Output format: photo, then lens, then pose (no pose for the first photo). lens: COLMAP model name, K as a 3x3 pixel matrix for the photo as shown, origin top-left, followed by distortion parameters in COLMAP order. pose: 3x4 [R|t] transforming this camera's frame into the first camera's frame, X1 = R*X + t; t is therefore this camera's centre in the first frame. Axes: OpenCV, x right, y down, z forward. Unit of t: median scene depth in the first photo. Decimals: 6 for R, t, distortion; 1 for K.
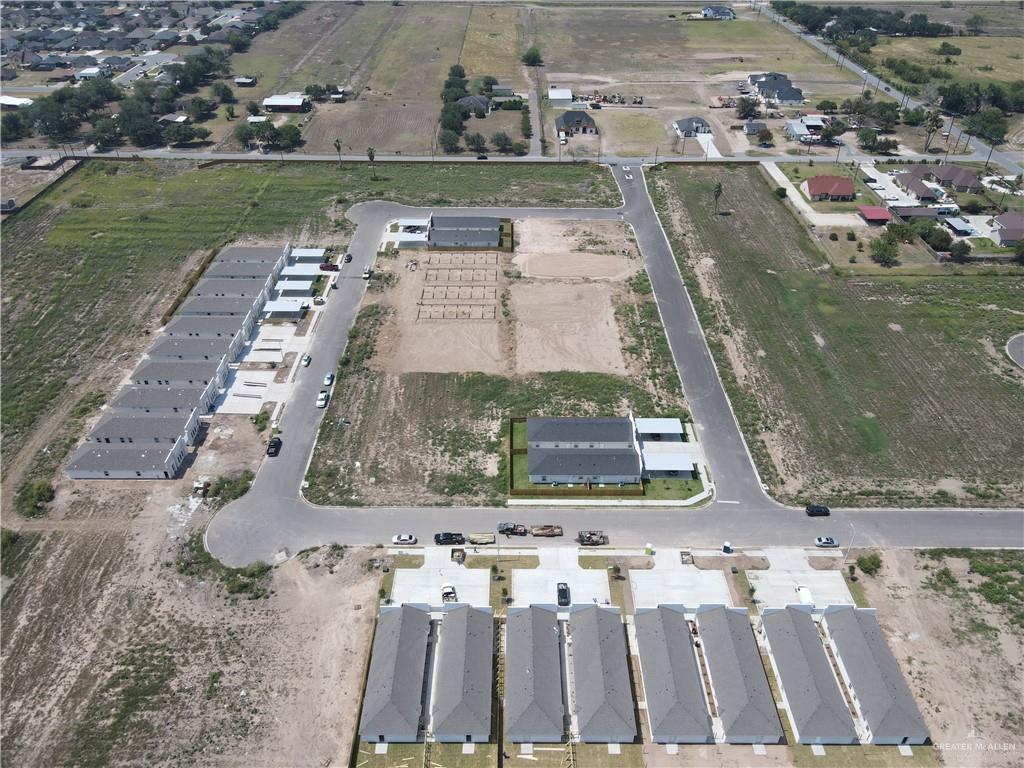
lens RADIAL K [[751.1, 0, 512.0], [0, 751.1, 384.0], [0, 0, 1]] dist [-0.009373, 0.040128]
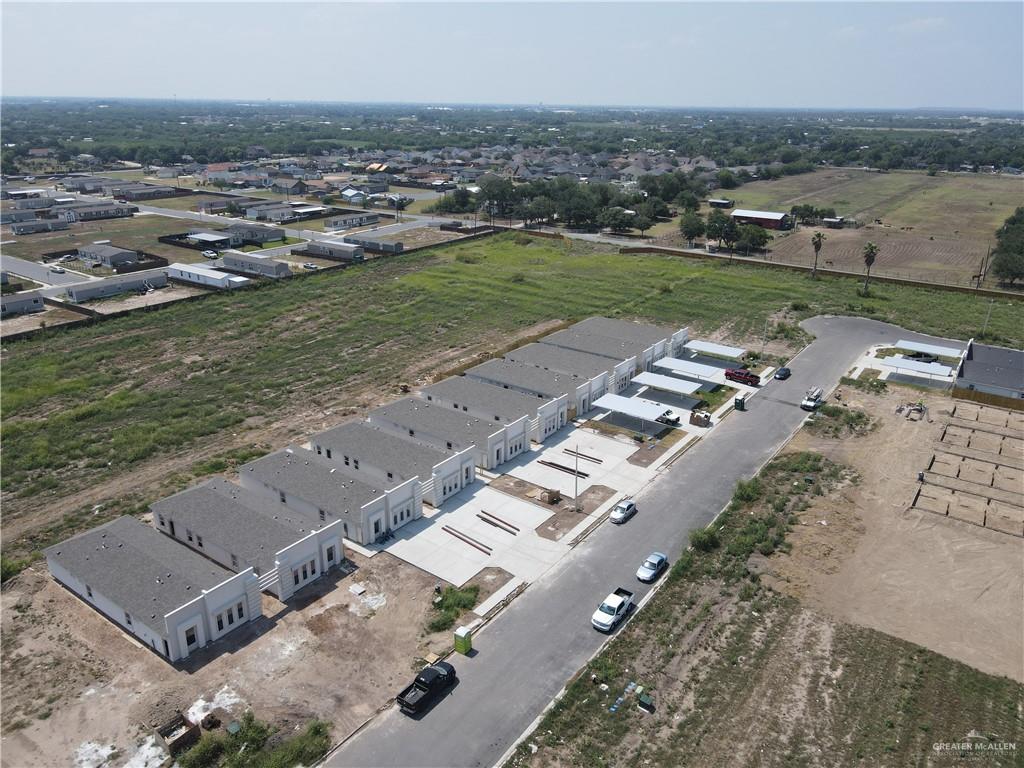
lens RADIAL K [[751.1, 0, 512.0], [0, 751.1, 384.0], [0, 0, 1]] dist [-0.009373, 0.040128]
pose [[0.814769, 0.210802, -0.540106, -0.099704], [-0.348553, 0.922517, -0.165749, -0.004062], [0.463316, 0.323303, 0.825114, 0.554089]]
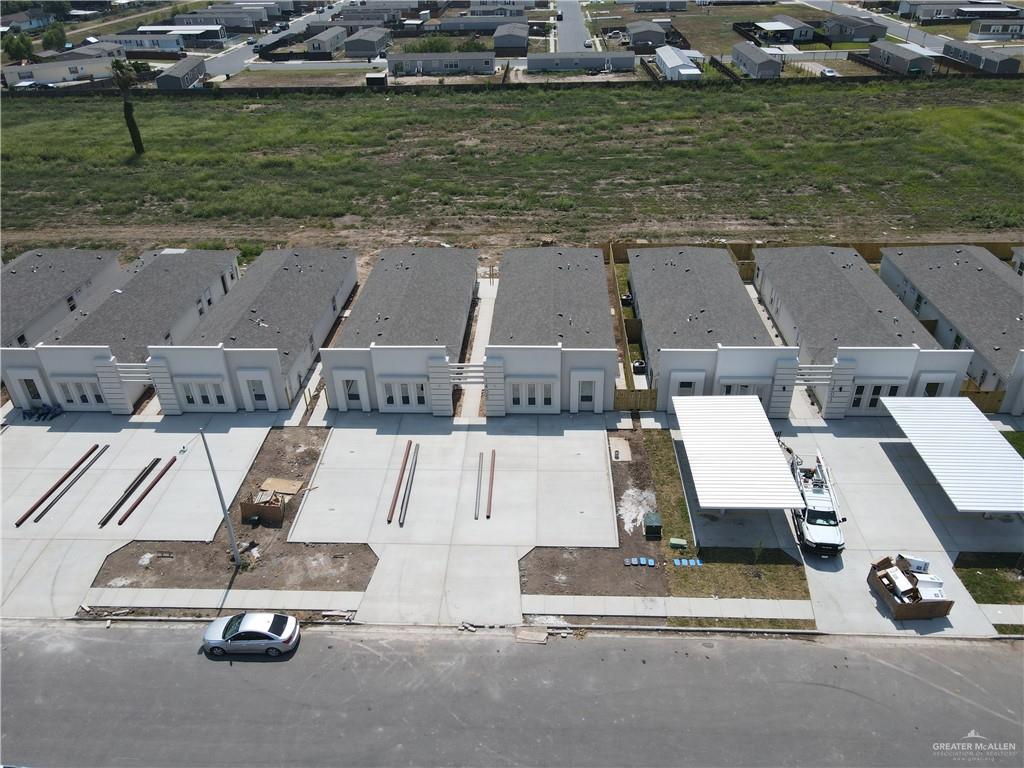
lens RADIAL K [[751.1, 0, 512.0], [0, 751.1, 384.0], [0, 0, 1]] dist [-0.009373, 0.040128]
pose [[-0.042396, 0.529285, -0.847384, -0.151120], [-0.569085, 0.684319, 0.455905, -0.179373], [0.821185, 0.501562, 0.272196, 0.930005]]
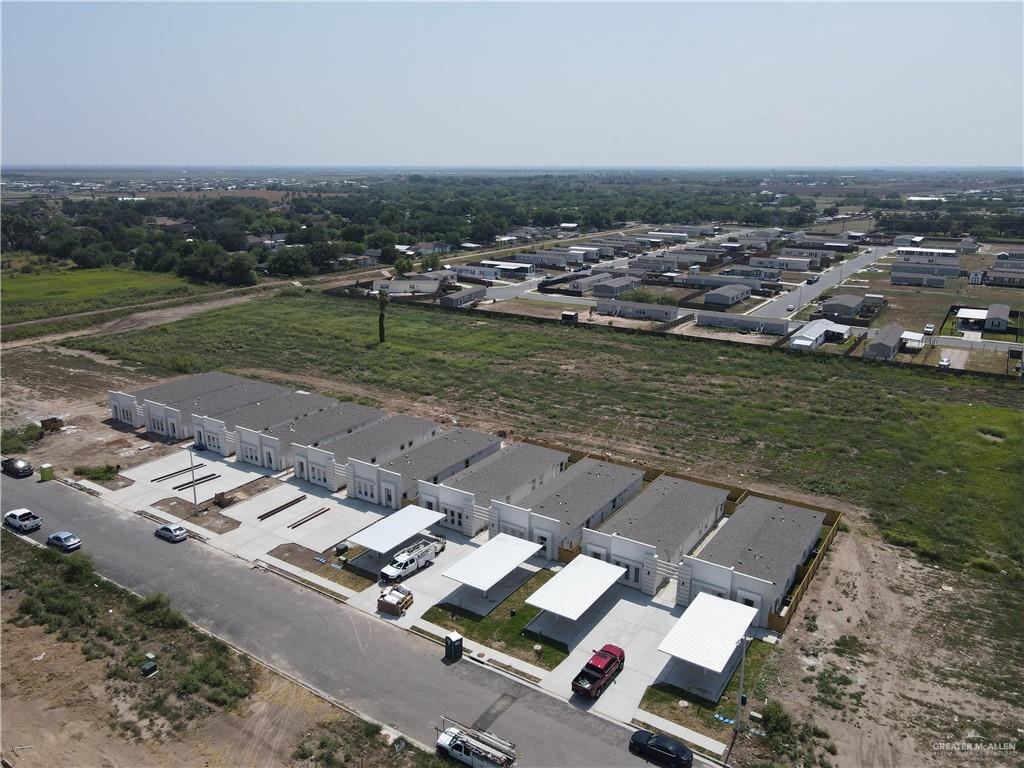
lens RADIAL K [[751.1, 0, 512.0], [0, 751.1, 384.0], [0, 0, 1]] dist [-0.009373, 0.040128]
pose [[-0.548775, 0.232221, -0.803069, -0.050767], [-0.493317, 0.685589, 0.535356, -0.402337], [0.674896, 0.689958, -0.261675, 1.136251]]
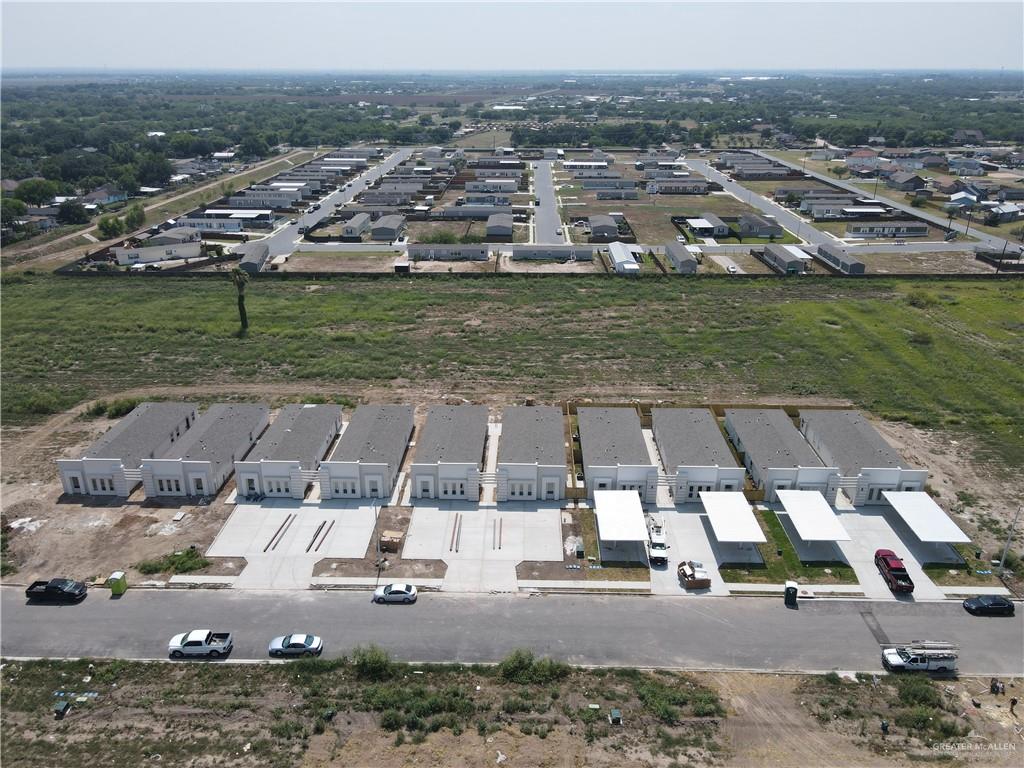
lens RADIAL K [[751.1, 0, 512.0], [0, 751.1, 384.0], [0, 0, 1]] dist [-0.009373, 0.040128]
pose [[-0.020719, 0.386512, -0.922052, 0.039625], [-0.588548, 0.740804, 0.323760, -0.261630], [0.808197, 0.549380, 0.212132, 0.866847]]
